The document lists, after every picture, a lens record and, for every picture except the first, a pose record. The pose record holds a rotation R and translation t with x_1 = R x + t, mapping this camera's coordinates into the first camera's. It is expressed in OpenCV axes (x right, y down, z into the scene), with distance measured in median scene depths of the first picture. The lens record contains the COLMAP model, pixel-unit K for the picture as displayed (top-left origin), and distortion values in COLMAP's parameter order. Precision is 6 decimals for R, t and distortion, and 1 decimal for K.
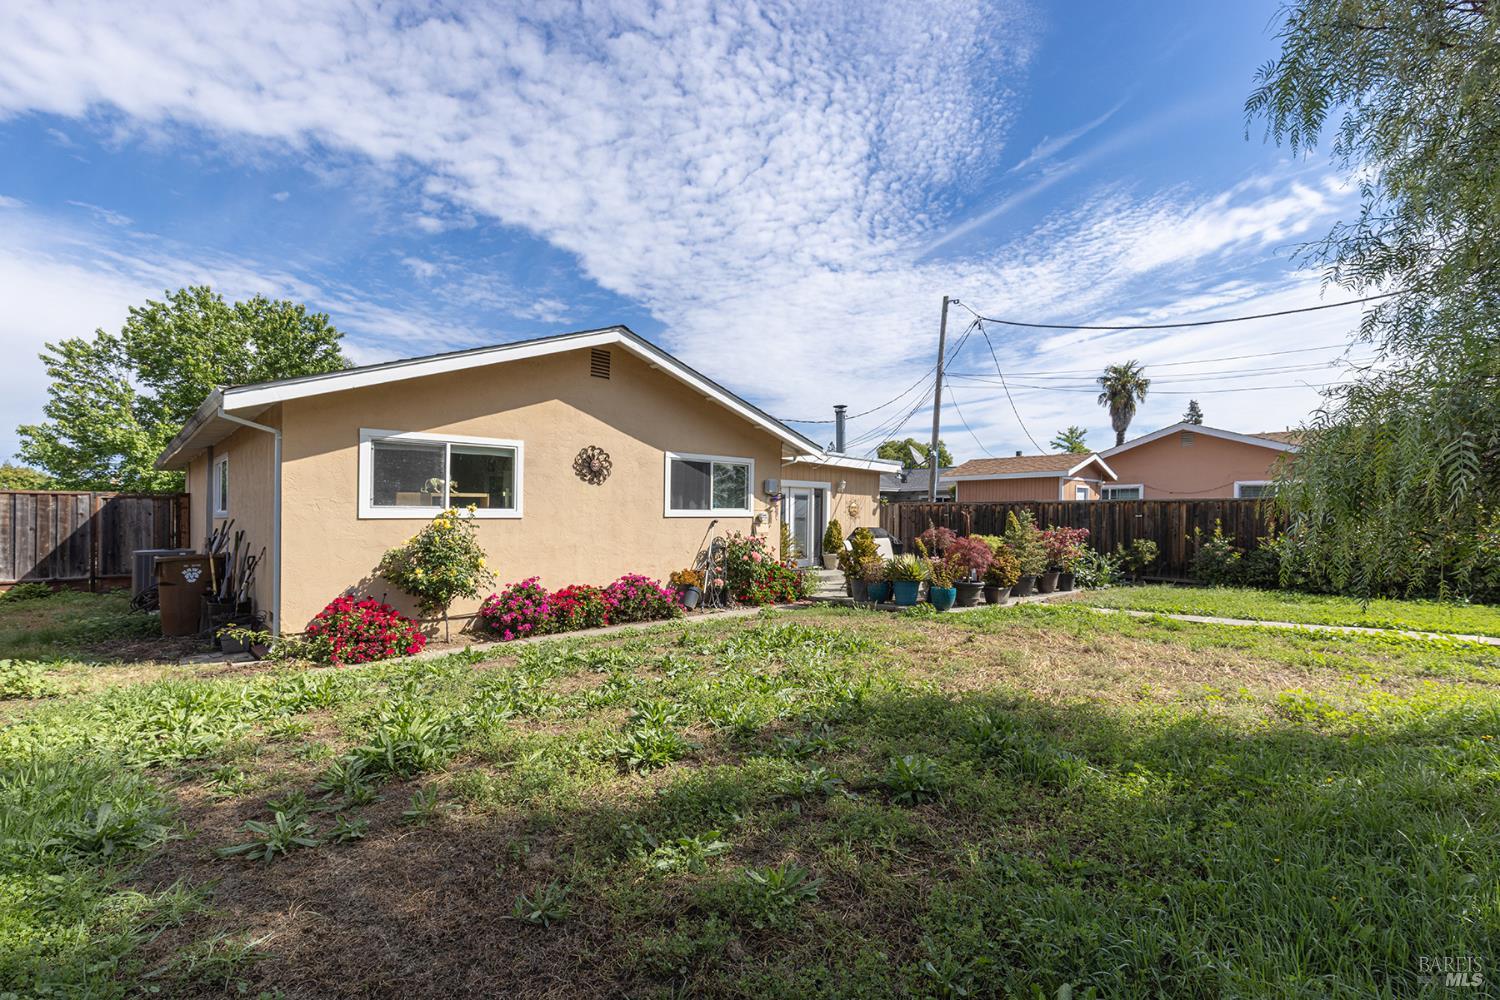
lens RADIAL K [[670.7, 0, 758.0], [0, 670.7, 512.4], [0, 0, 1]] dist [-0.000654, -0.000783]
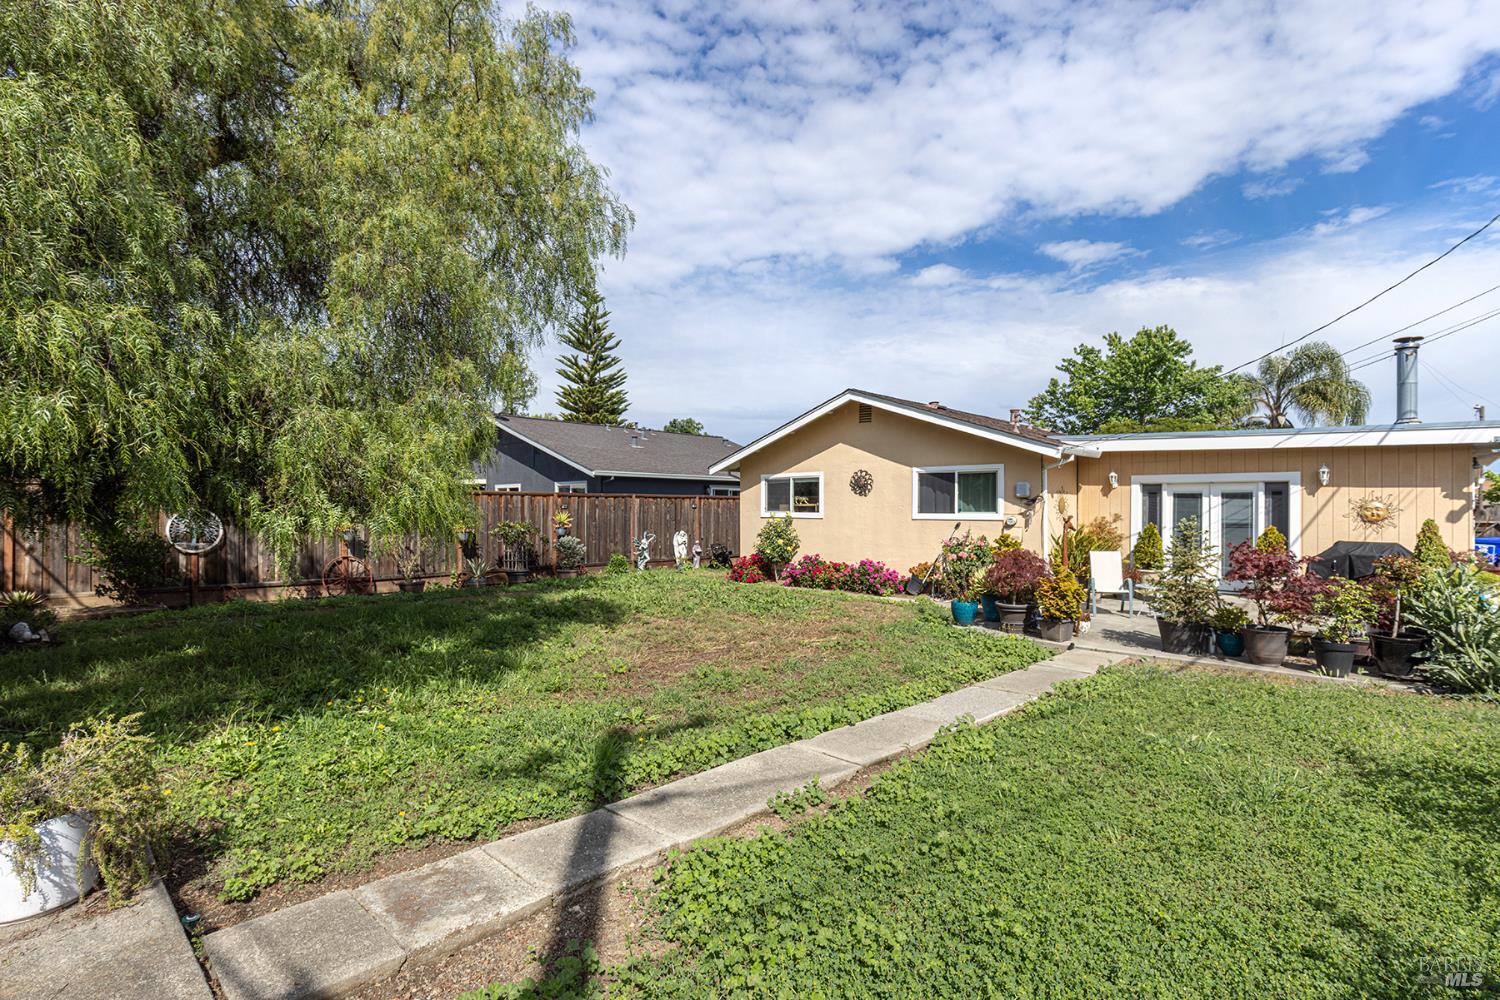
lens RADIAL K [[742.2, 0, 750.7], [0, 742.2, 503.2], [0, 0, 1]] dist [-0.000419, -0.000047]
pose [[0.004333, -0.008426, -0.999955, 1.209904], [0.000392, 0.999964, -0.008424, -0.011620], [0.999991, -0.000355, 0.004336, 0.665354]]
